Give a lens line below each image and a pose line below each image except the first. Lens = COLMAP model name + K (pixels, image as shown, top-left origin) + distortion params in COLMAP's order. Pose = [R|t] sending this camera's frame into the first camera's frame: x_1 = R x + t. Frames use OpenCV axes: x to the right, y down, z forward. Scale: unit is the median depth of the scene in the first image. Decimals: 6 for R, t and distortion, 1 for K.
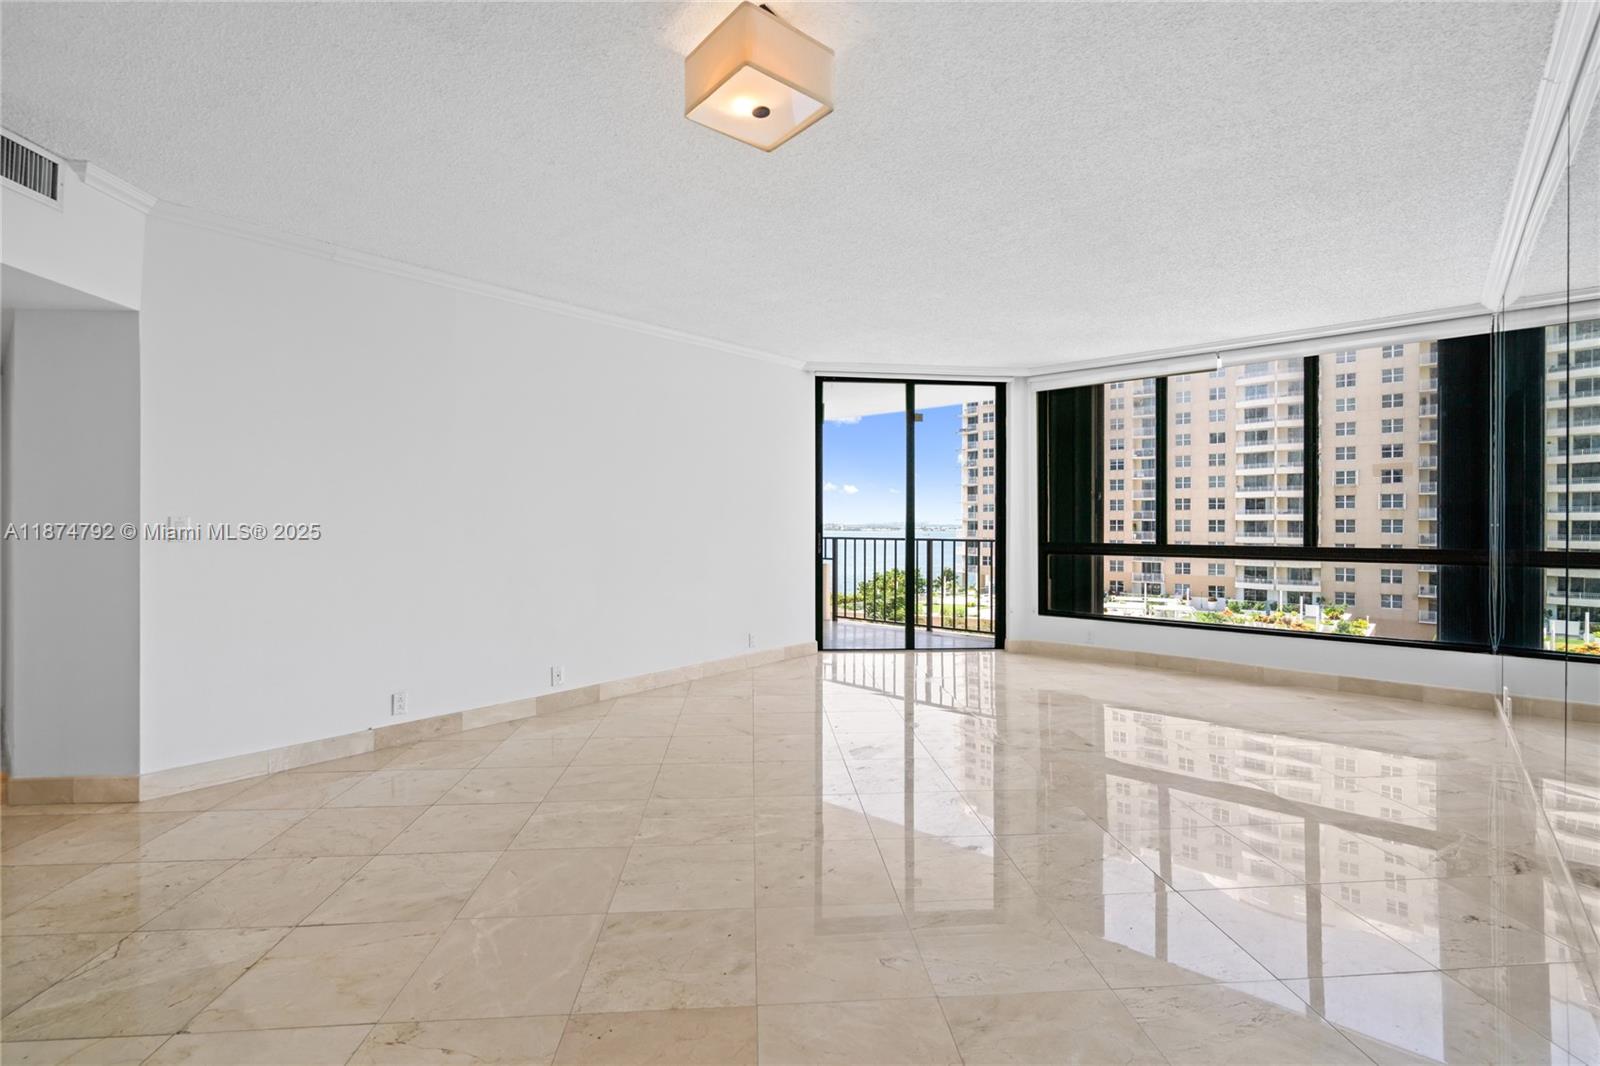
lens RADIAL K [[719.6, 0, 806.5], [0, 719.6, 522.0], [0, 0, 1]] dist [-0.002036, -0.000081]
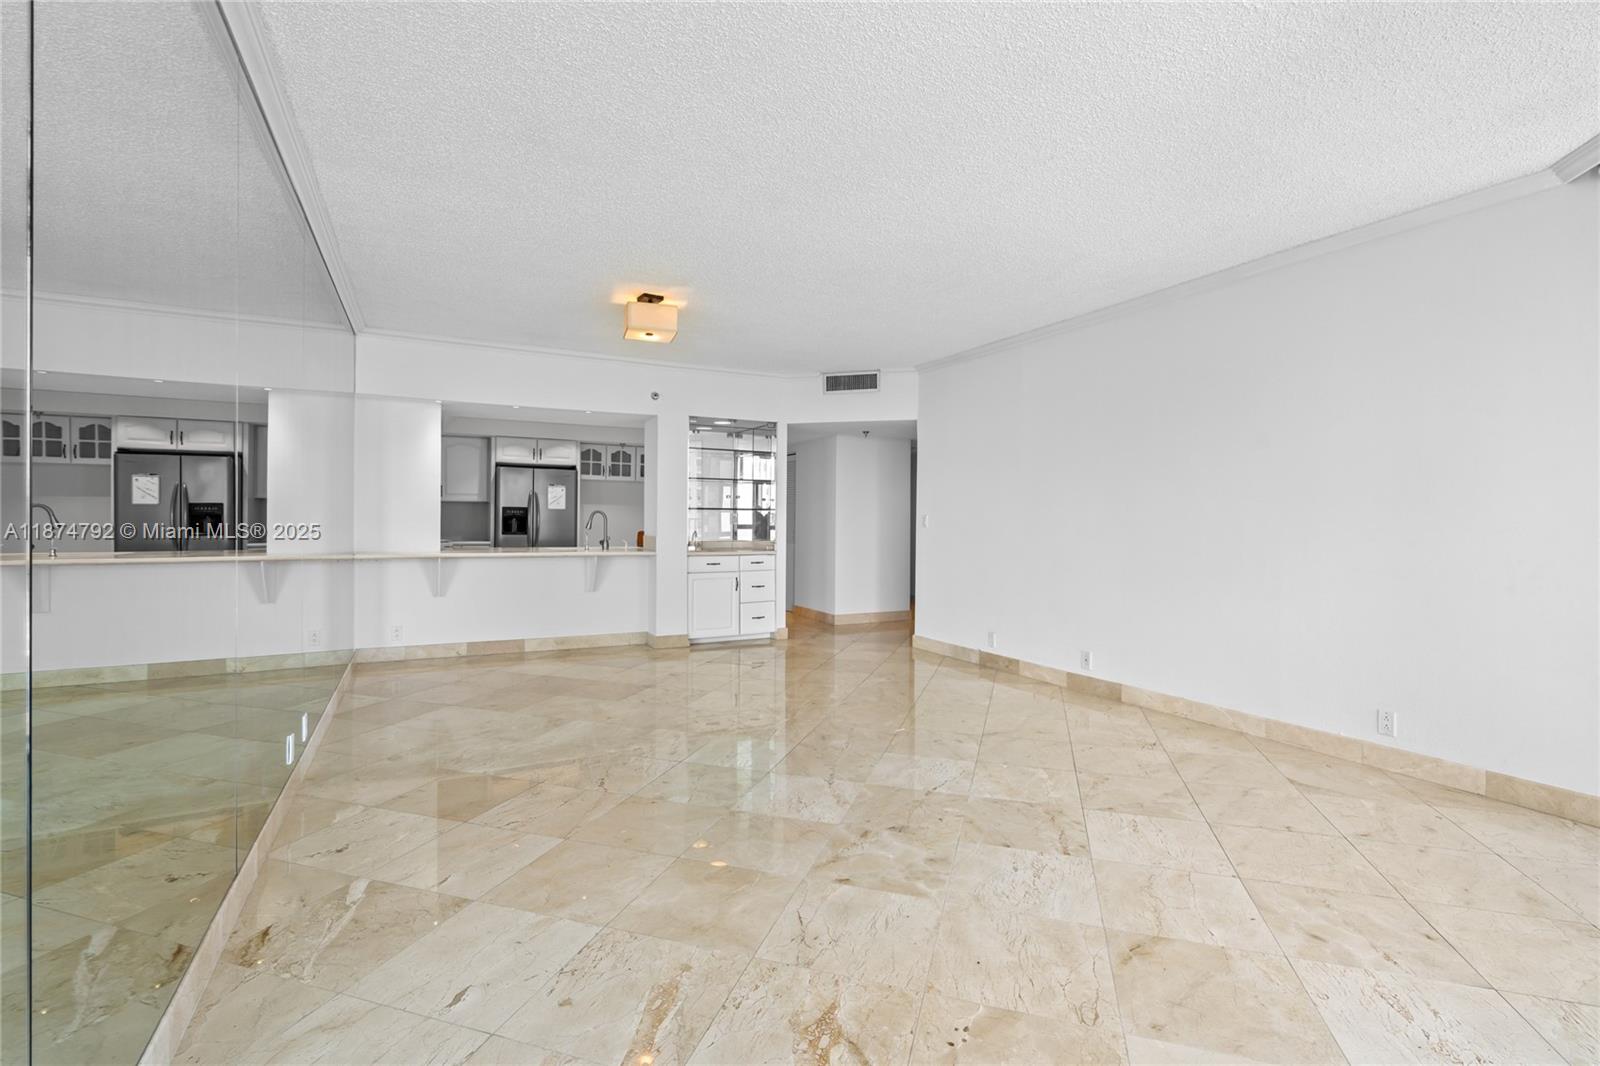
lens RADIAL K [[719.6, 0, 800.7], [0, 719.6, 525.0], [0, 0, 1]] dist [-0.002036, -0.000081]
pose [[-0.382639, 0.003123, -0.923893, 0.478983], [-0.003328, 0.999983, 0.004758, 0.003763], [0.923892, 0.004895, -0.382622, 0.594624]]
